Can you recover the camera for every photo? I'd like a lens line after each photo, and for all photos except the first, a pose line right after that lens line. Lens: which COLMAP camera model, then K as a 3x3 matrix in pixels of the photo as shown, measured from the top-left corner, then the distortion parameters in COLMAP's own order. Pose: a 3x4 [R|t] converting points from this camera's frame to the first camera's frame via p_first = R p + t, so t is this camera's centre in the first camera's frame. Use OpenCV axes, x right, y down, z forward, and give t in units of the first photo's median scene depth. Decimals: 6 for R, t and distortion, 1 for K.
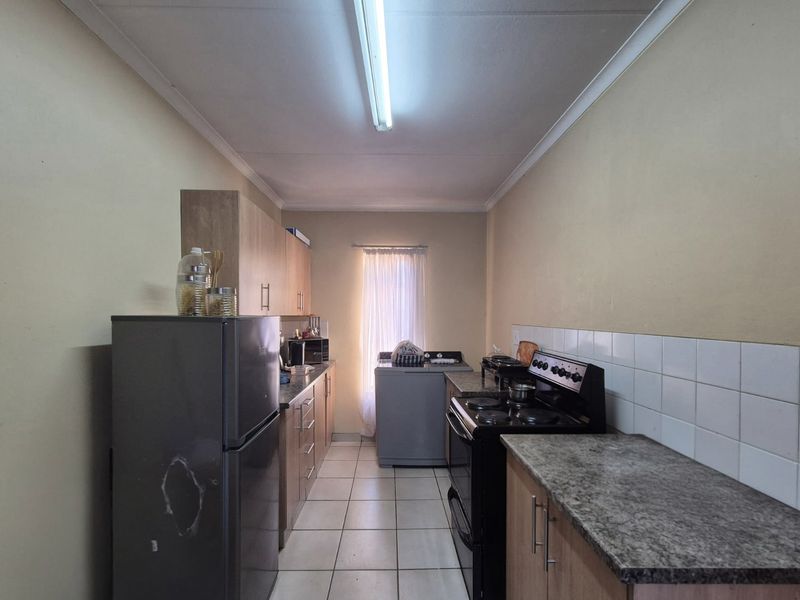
lens RADIAL K [[331.2, 0, 394.9], [0, 331.2, 308.7], [0, 0, 1]] dist [0.001423, -0.000116]
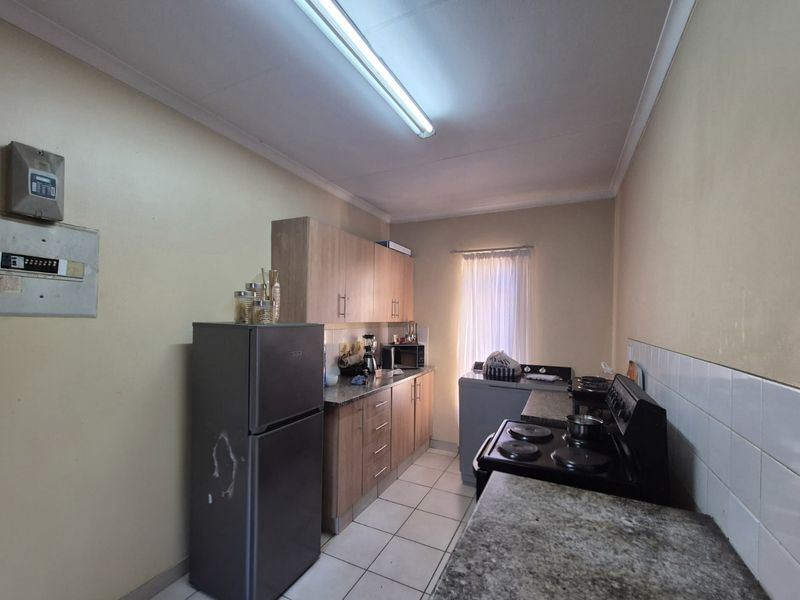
lens RADIAL K [[331.2, 0, 394.9], [0, 331.2, 308.7], [0, 0, 1]] dist [0.001423, -0.000116]
pose [[0.897725, -0.001048, -0.440555, 0.185136], [-0.005223, 0.999902, -0.013021, -0.008536], [0.440526, 0.013991, 0.897631, 0.049453]]
